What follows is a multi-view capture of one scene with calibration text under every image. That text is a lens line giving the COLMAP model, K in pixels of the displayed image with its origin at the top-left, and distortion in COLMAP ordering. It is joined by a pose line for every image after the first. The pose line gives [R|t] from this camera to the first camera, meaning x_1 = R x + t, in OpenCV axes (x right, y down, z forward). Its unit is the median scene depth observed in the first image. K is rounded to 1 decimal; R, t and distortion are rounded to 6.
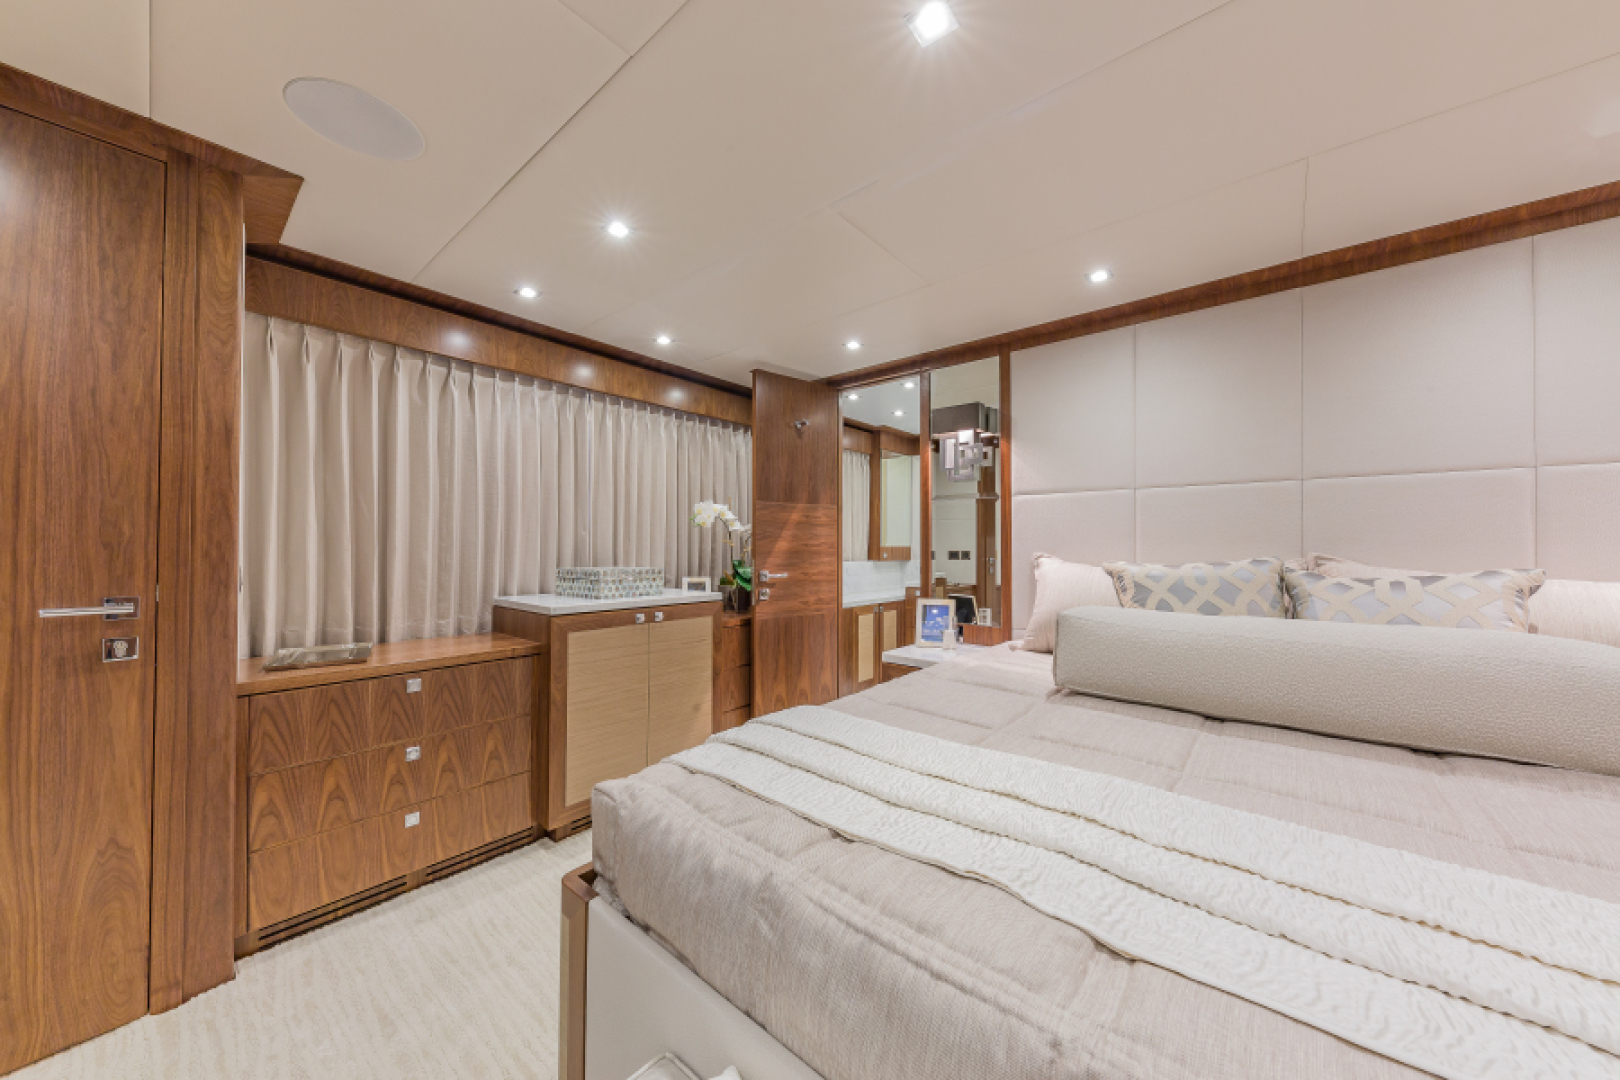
lens RADIAL K [[552.0, 0, 810.0], [0, 552.0, 540.0], [0, 0, 1]] dist [0.011381, -0.003712]
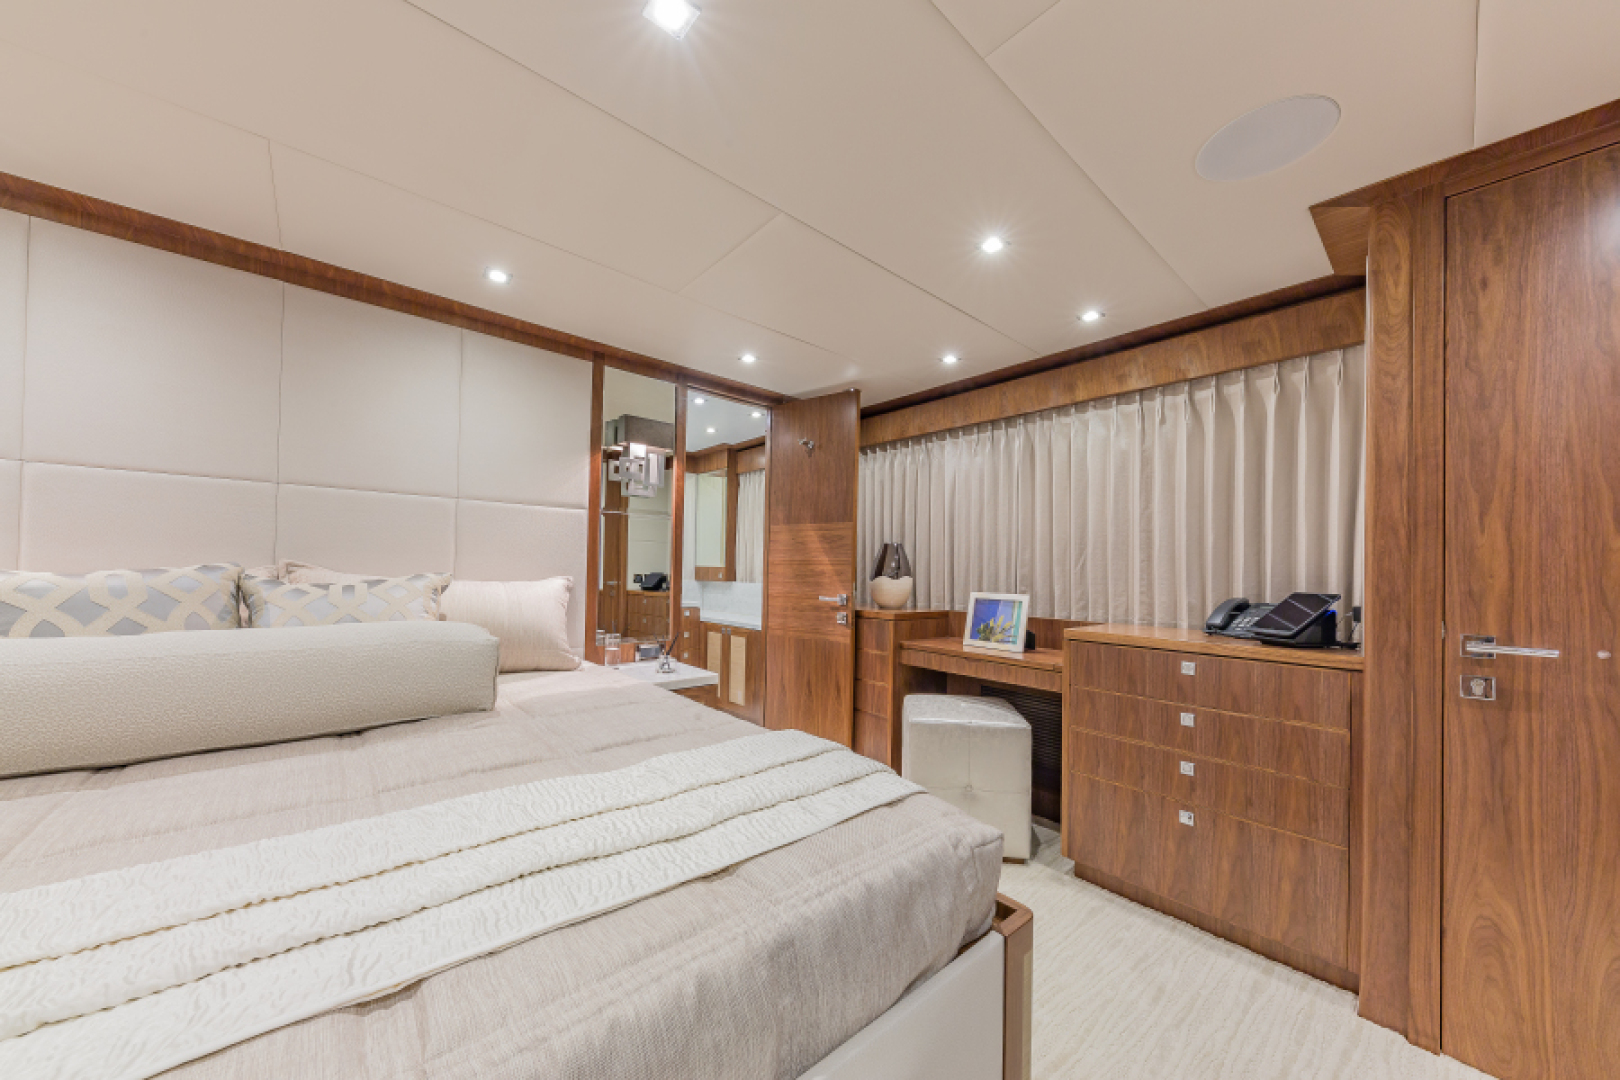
lens RADIAL K [[557.7, 0, 811.9], [0, 557.7, 565.7], [0, 0, 1]] dist [0.014695, -0.004856]
pose [[0.154585, 0.006383, 0.987959, 0.081486], [-0.030895, 0.999521, -0.001624, 0.007822], [-0.987496, -0.030272, 0.154709, -0.071656]]
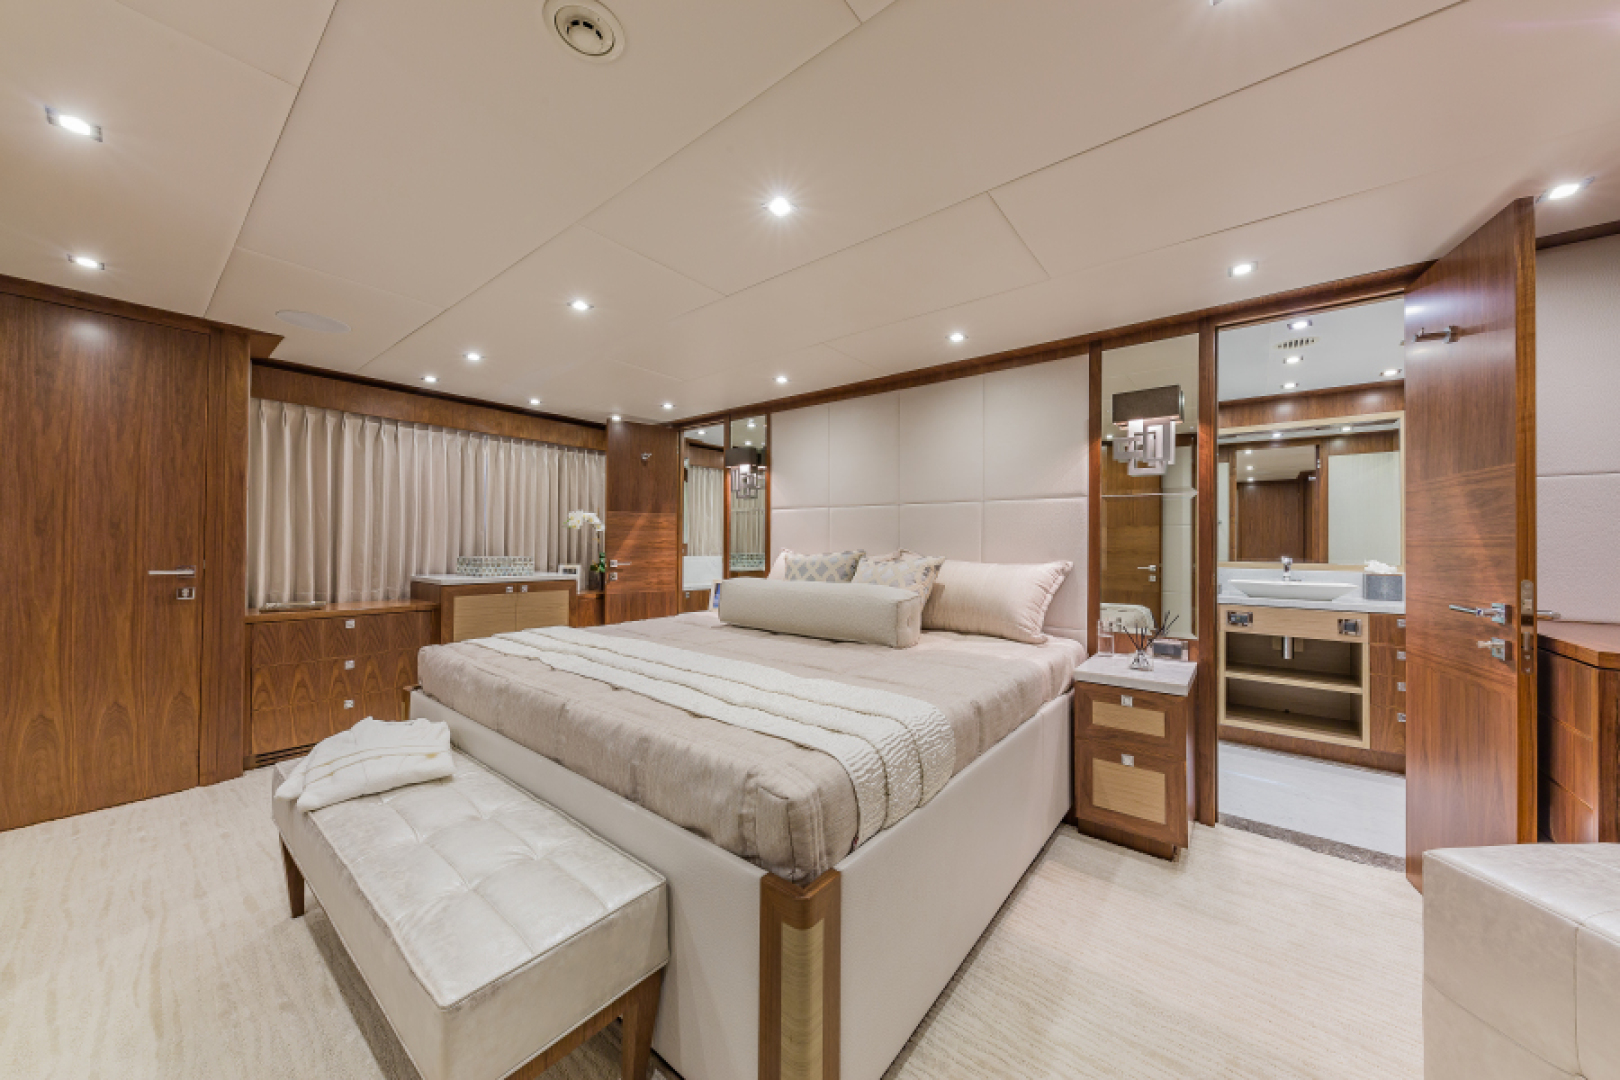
lens RADIAL K [[552.0, 0, 810.0], [0, 552.0, 540.0], [0, 0, 1]] dist [0.011381, -0.003712]
pose [[0.999588, 0.006866, 0.027864, 0.652892], [-0.006936, 0.999973, 0.002416, -0.004749], [-0.027847, -0.002608, 0.999609, -0.744404]]
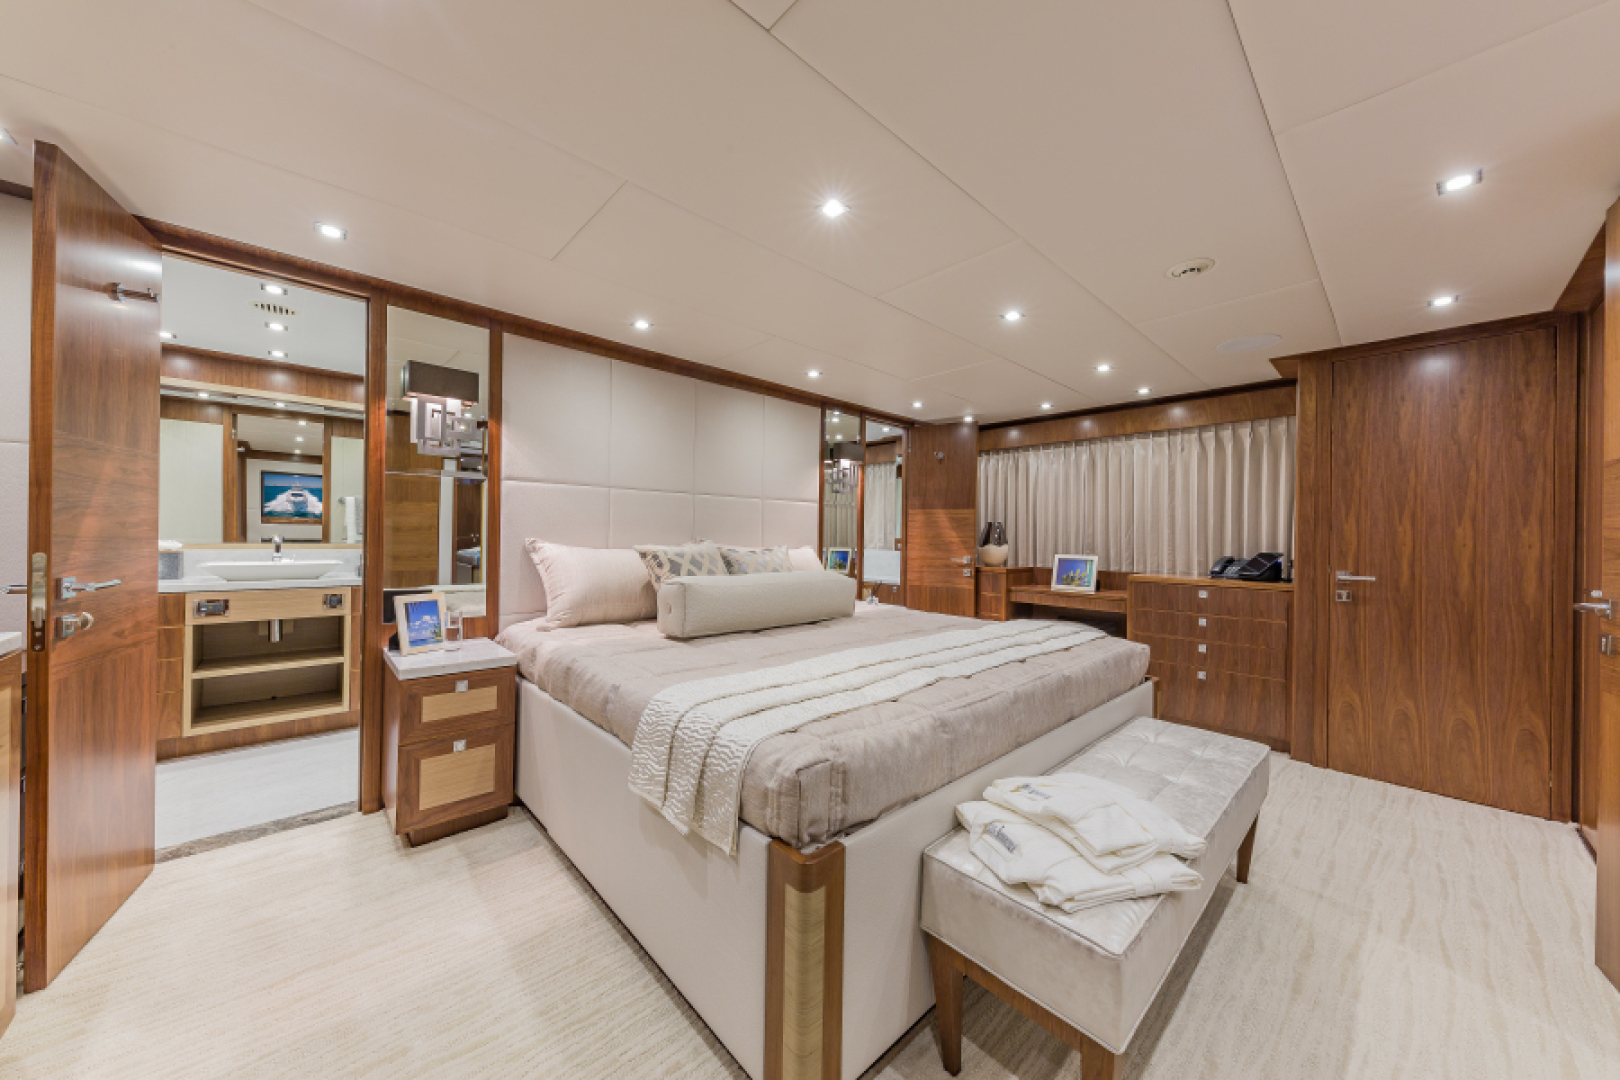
lens RADIAL K [[552.0, 0, 810.0], [0, 552.0, 540.0], [0, 0, 1]] dist [0.011381, -0.003712]
pose [[0.121943, -0.008700, 0.992499, -0.819677], [-0.025335, 0.999608, 0.011875, 0.001721], [-0.992214, -0.026593, 0.121674, 0.500488]]
